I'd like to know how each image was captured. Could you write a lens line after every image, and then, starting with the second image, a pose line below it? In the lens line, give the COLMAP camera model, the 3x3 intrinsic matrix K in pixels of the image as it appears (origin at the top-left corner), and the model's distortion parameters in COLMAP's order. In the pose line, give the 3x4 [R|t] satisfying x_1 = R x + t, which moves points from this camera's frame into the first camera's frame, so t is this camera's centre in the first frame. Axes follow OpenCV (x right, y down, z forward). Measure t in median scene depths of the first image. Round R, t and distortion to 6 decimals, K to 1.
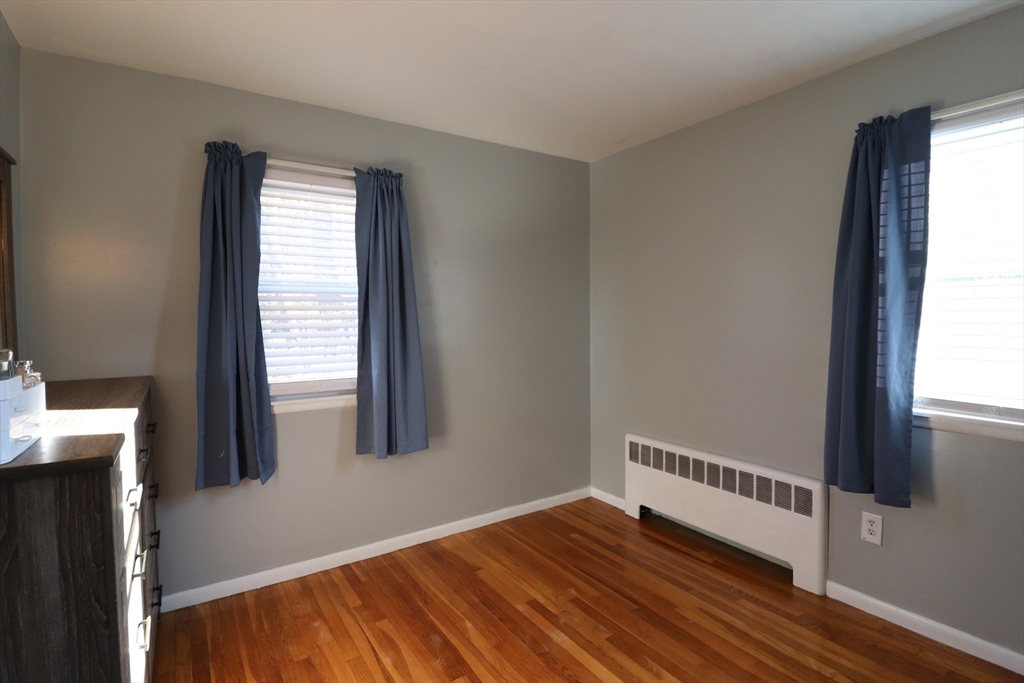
lens RADIAL K [[486.3, 0, 511.7], [0, 486.3, 335.0], [0, 0, 1]] dist [0.000000, -0.012240]
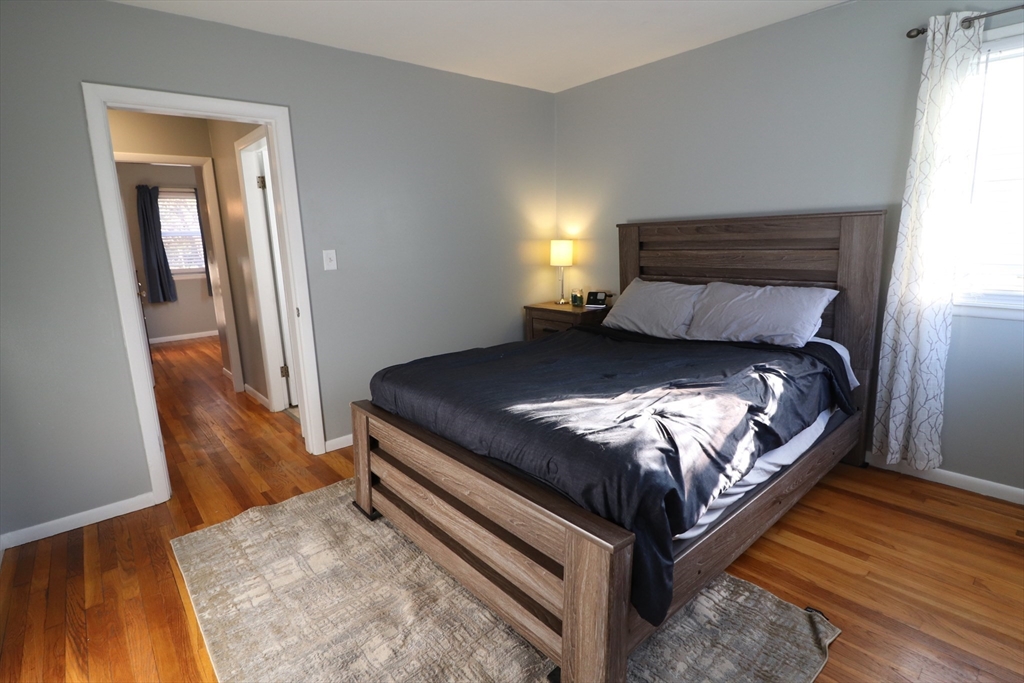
lens RADIAL K [[501.0, 0, 510.2], [0, 501.0, 334.0], [0, 0, 1]] dist [-0.001700, -0.011821]
pose [[0.995505, -0.050446, 0.080151, 1.241965], [0.038112, 0.988167, 0.148571, 0.116200], [-0.086697, -0.144848, 0.985648, -2.133349]]
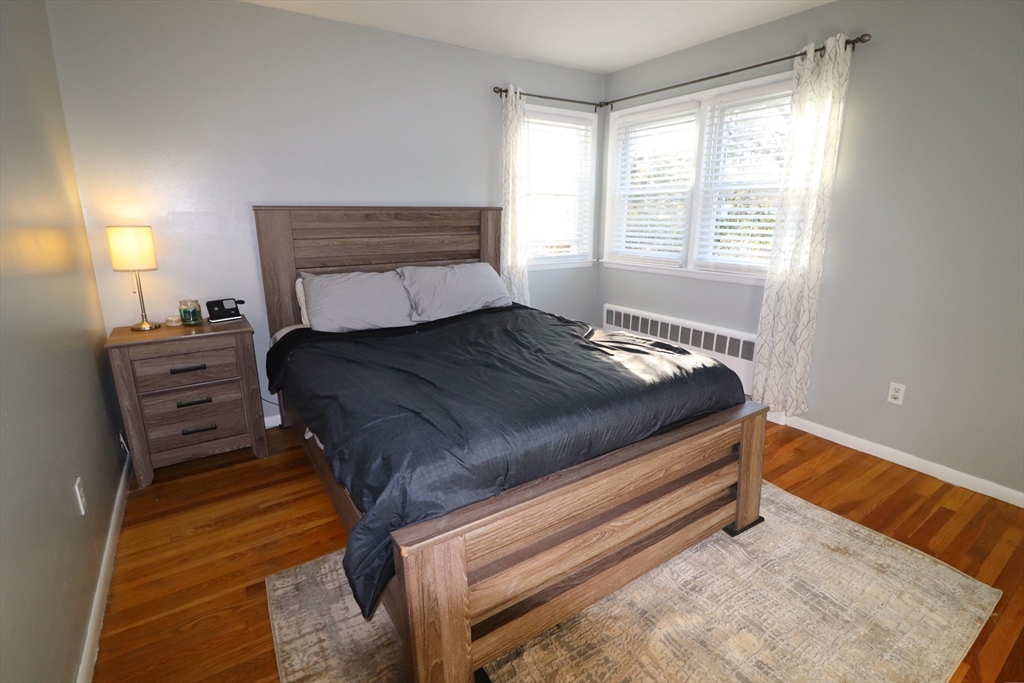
lens RADIAL K [[486.3, 0, 511.7], [0, 486.3, 335.0], [0, 0, 1]] dist [0.000000, -0.012240]
pose [[0.031417, -0.242342, 0.969682, 0.692354], [0.041051, 0.969655, 0.241005, 0.077440], [-0.998663, 0.032234, 0.040412, -1.414420]]
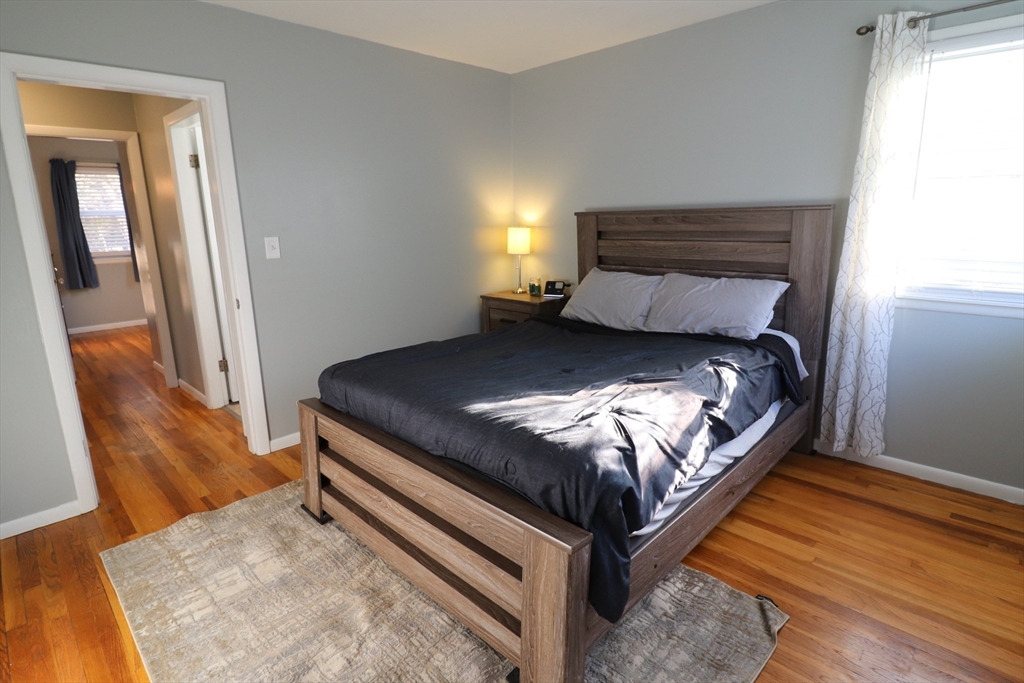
lens RADIAL K [[519.3, 0, 509.7], [0, 519.3, 330.3], [0, 0, 1]] dist [-0.001728, -0.012785]
pose [[0.985040, -0.057779, 0.162353, 1.241419], [0.029380, 0.984631, 0.172159, 0.102008], [-0.169805, -0.164813, 0.971598, -2.137285]]
